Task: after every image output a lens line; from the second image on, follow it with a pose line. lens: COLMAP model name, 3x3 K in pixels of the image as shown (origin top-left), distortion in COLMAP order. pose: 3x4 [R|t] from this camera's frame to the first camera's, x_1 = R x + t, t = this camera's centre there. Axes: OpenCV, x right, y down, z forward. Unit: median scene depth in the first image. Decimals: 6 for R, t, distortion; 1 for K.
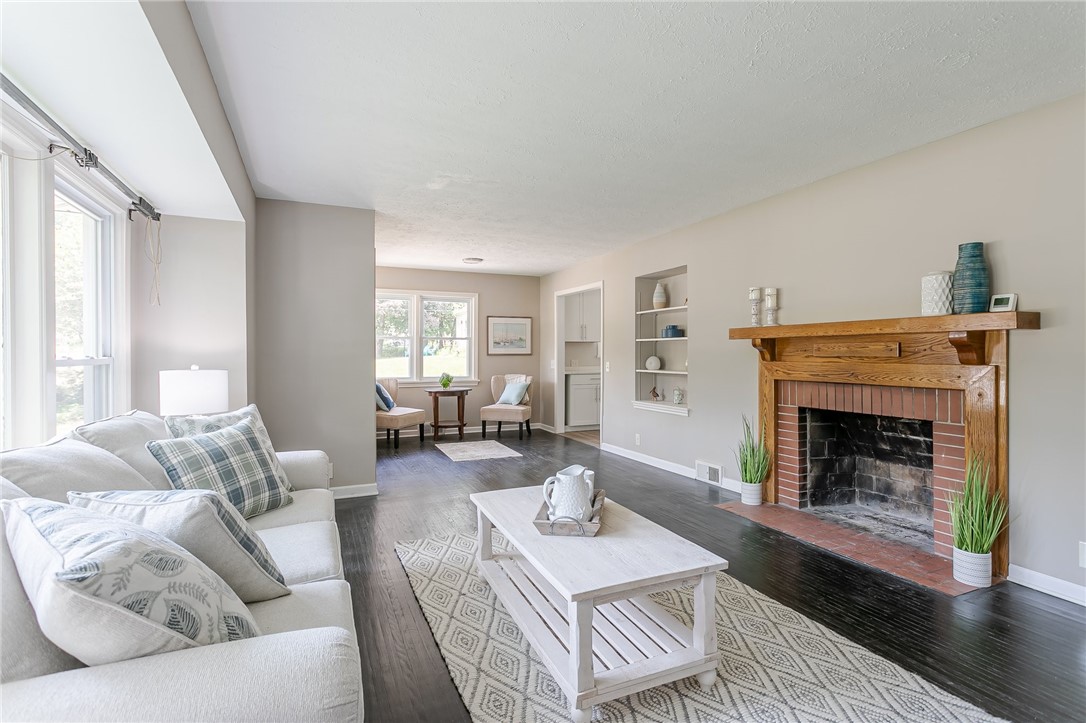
lens RADIAL K [[529.2, 0, 543.0], [0, 529.2, 361.5], [0, 0, 1]] dist [0.018941, 0.000063]
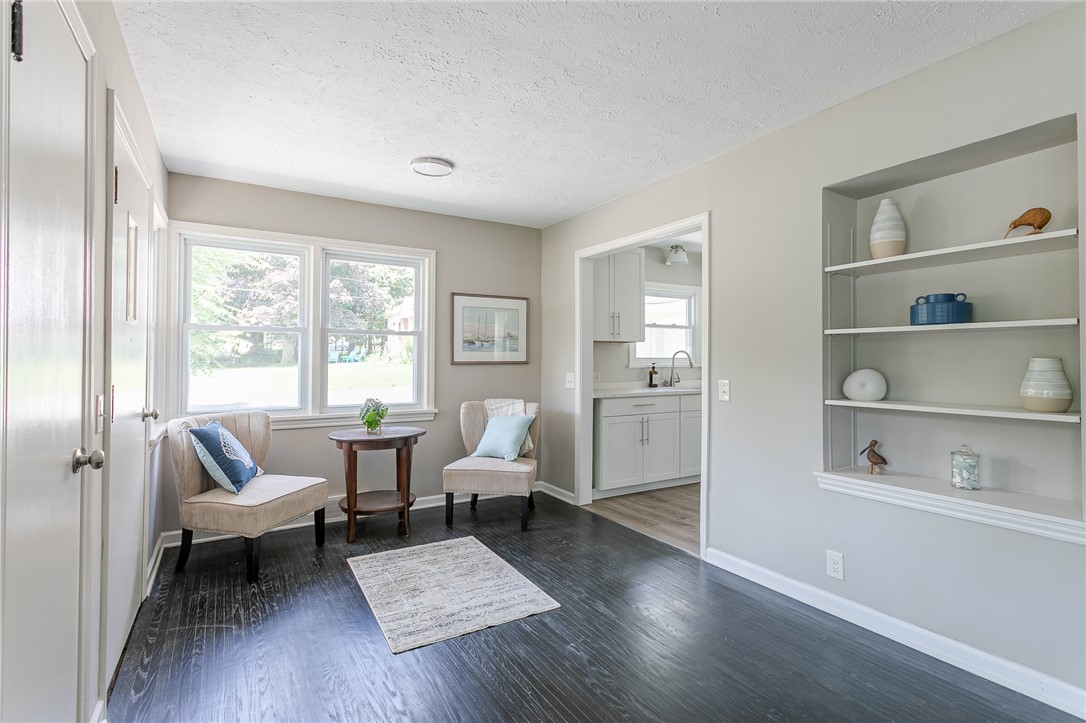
lens RADIAL K [[529.2, 0, 543.0], [0, 529.2, 361.5], [0, 0, 1]] dist [0.018941, 0.000063]
pose [[0.992258, 0.001673, 0.124185, -0.083623], [-0.000137, 0.999923, -0.012378, -0.008265], [-0.124196, 0.012265, 0.992182, 0.467165]]
